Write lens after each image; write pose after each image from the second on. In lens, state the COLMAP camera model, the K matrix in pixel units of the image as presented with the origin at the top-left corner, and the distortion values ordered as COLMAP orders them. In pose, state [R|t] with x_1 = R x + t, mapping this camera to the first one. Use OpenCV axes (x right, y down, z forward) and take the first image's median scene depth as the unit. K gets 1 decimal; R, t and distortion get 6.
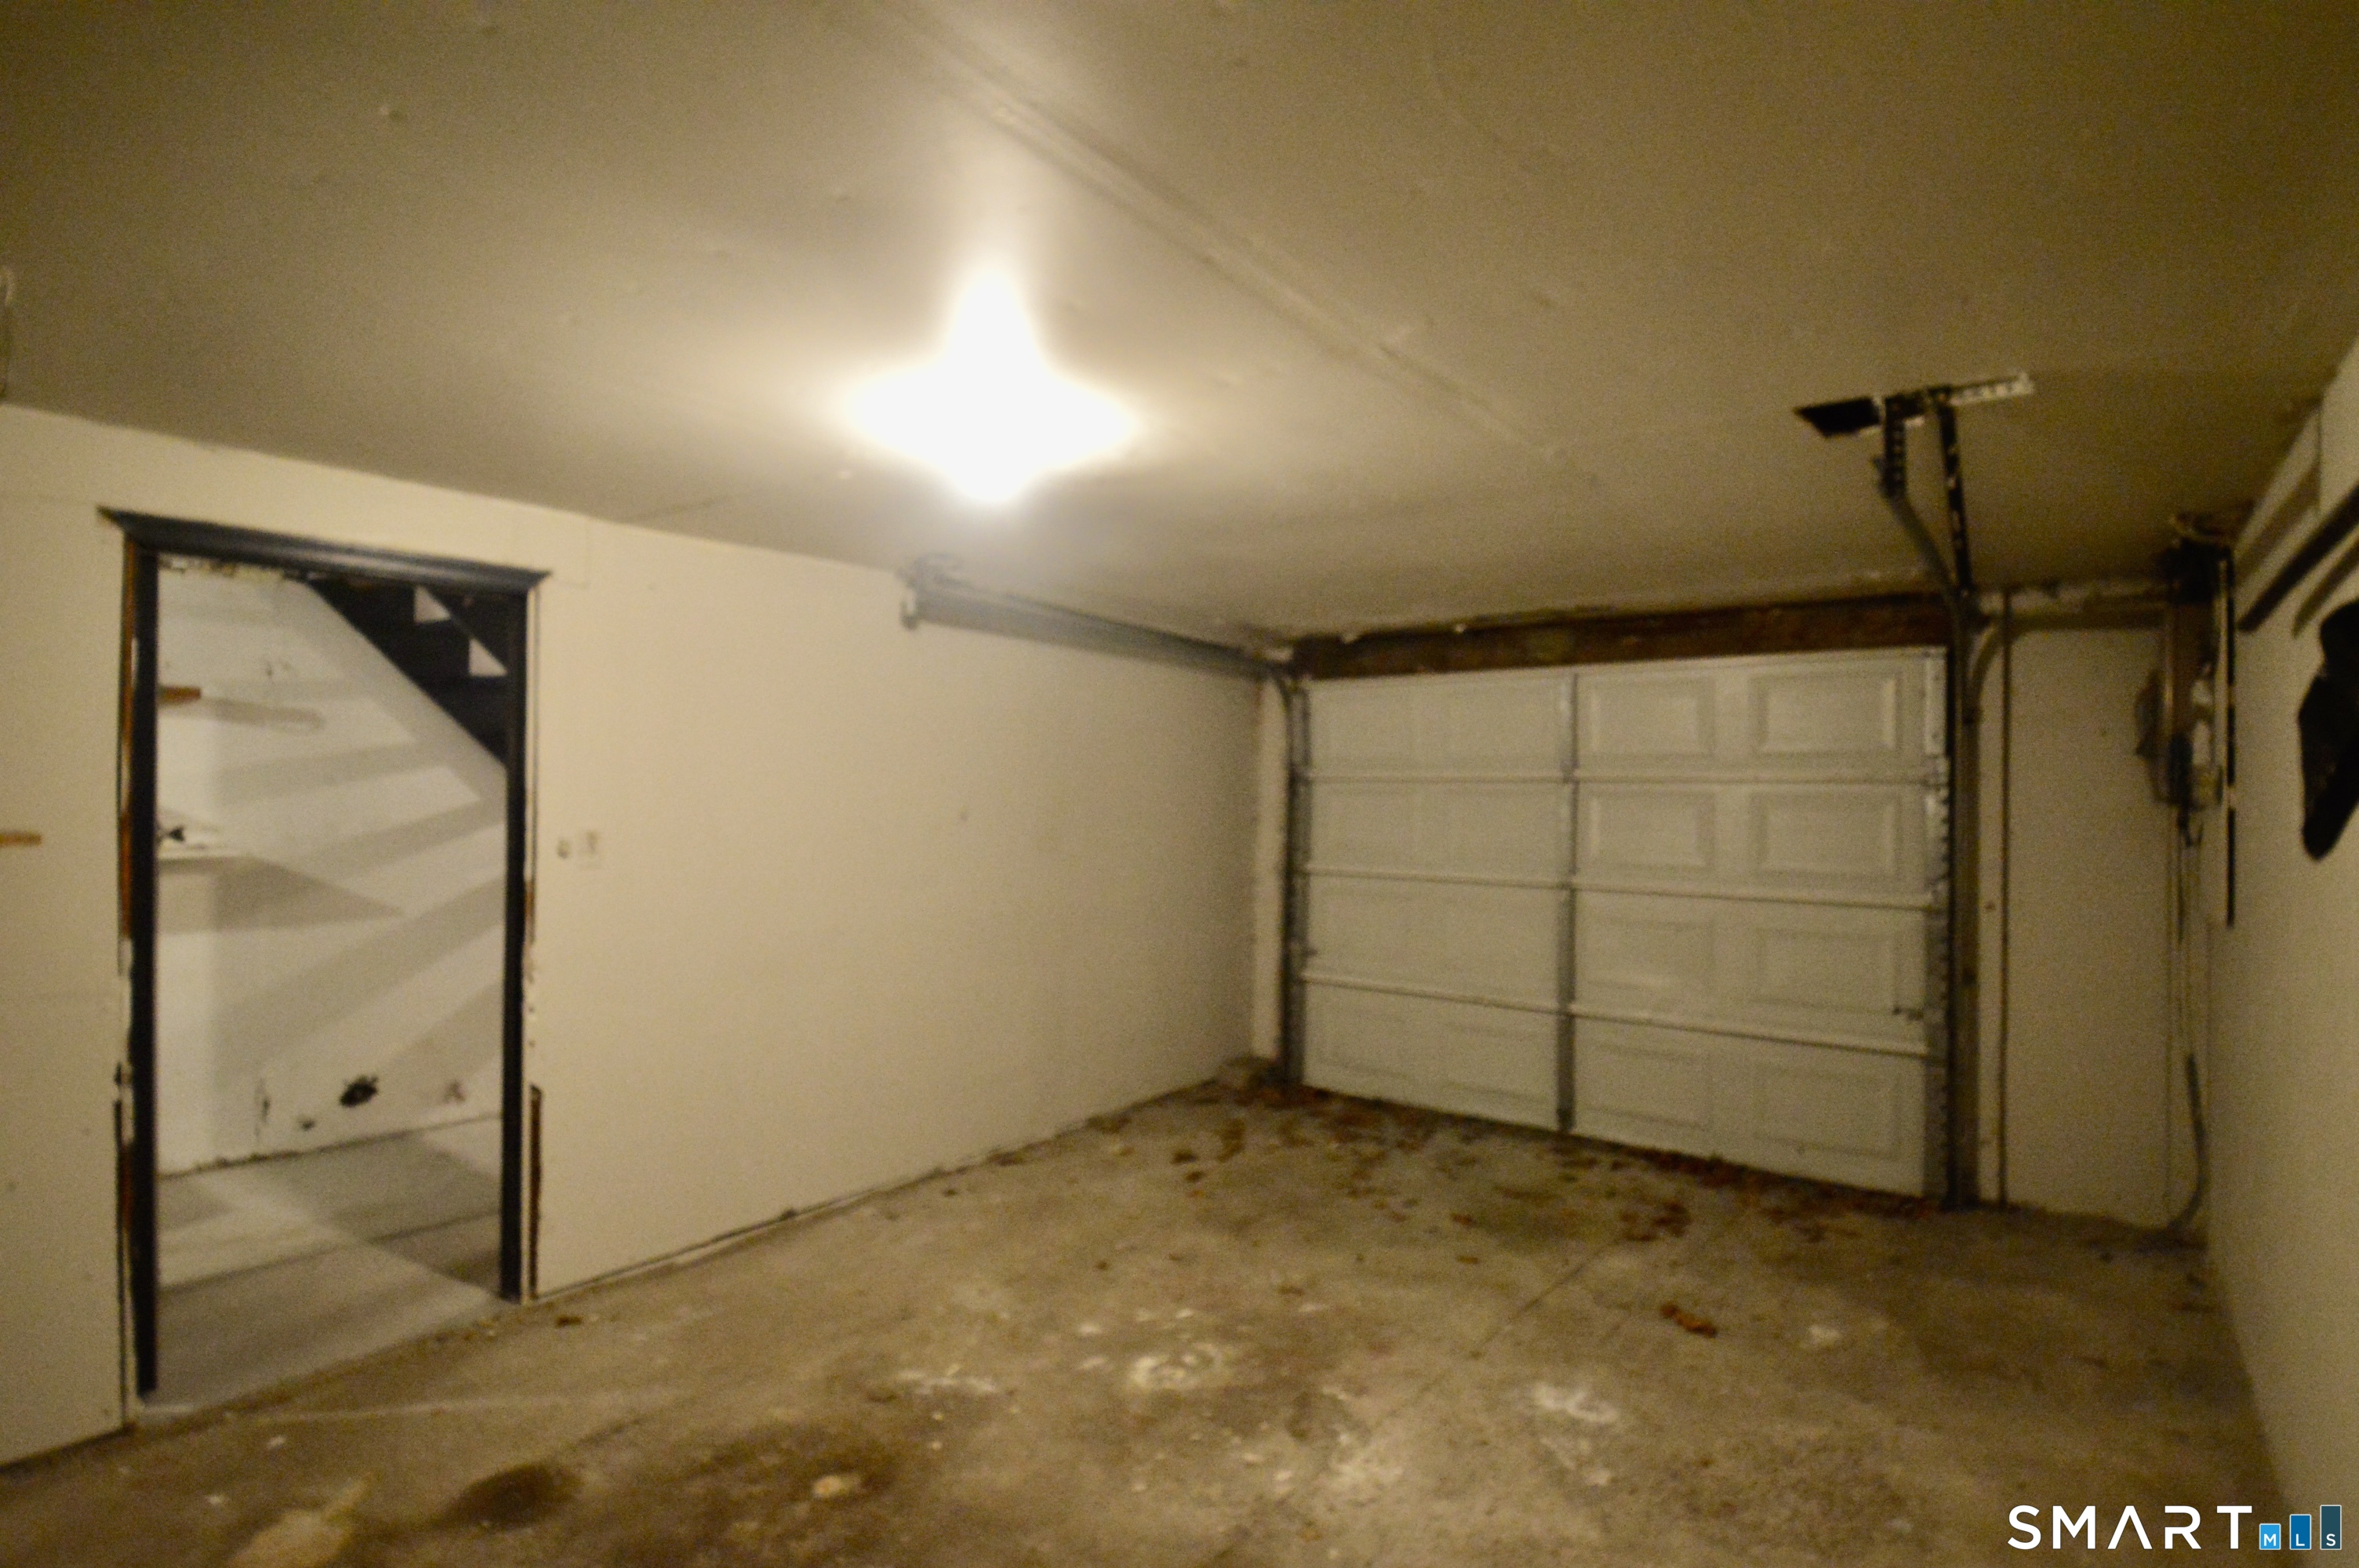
lens RADIAL K [[1144.2, 0, 1179.5], [0, 1144.2, 784.0], [0, 0, 1]] dist [0.036154, -0.052654]
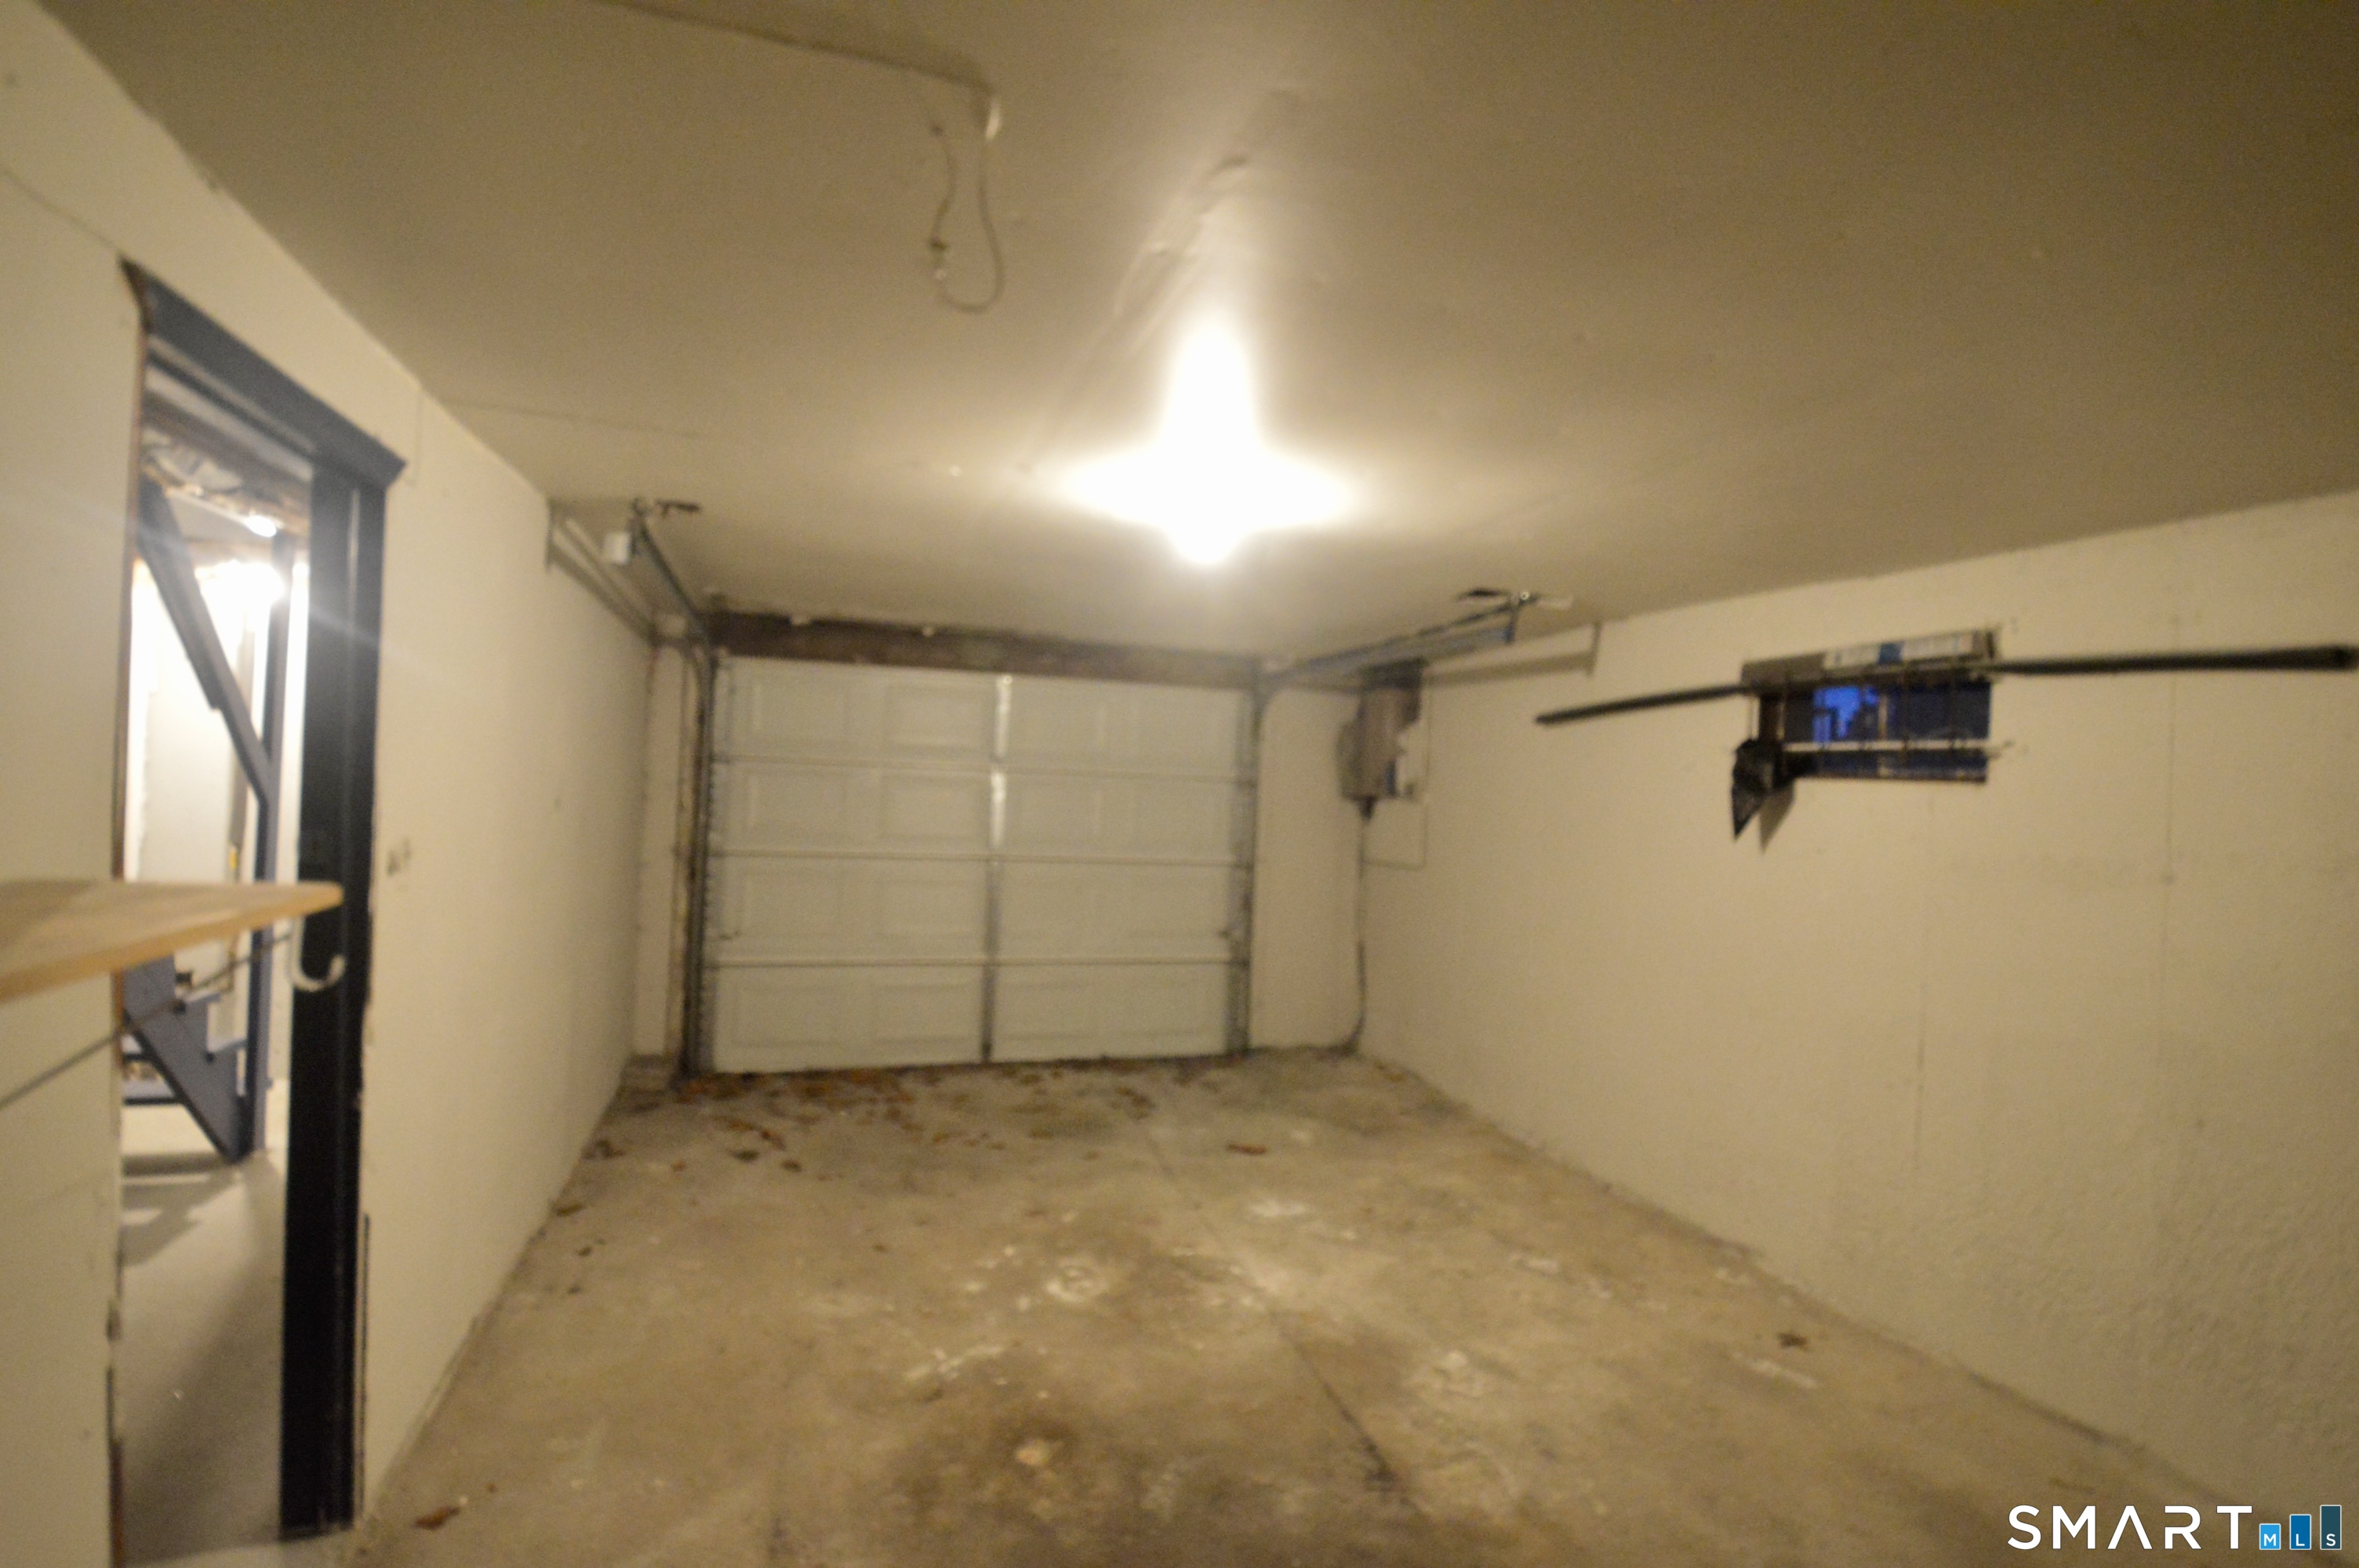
lens RADIAL K [[1144.2, 0, 1179.5], [0, 1144.2, 784.0], [0, 0, 1]] dist [0.036154, -0.052654]
pose [[0.593413, 0.013214, 0.804789, -0.685178], [-0.040593, 0.999084, 0.013527, -0.016140], [-0.803874, -0.040696, 0.593406, 0.182717]]
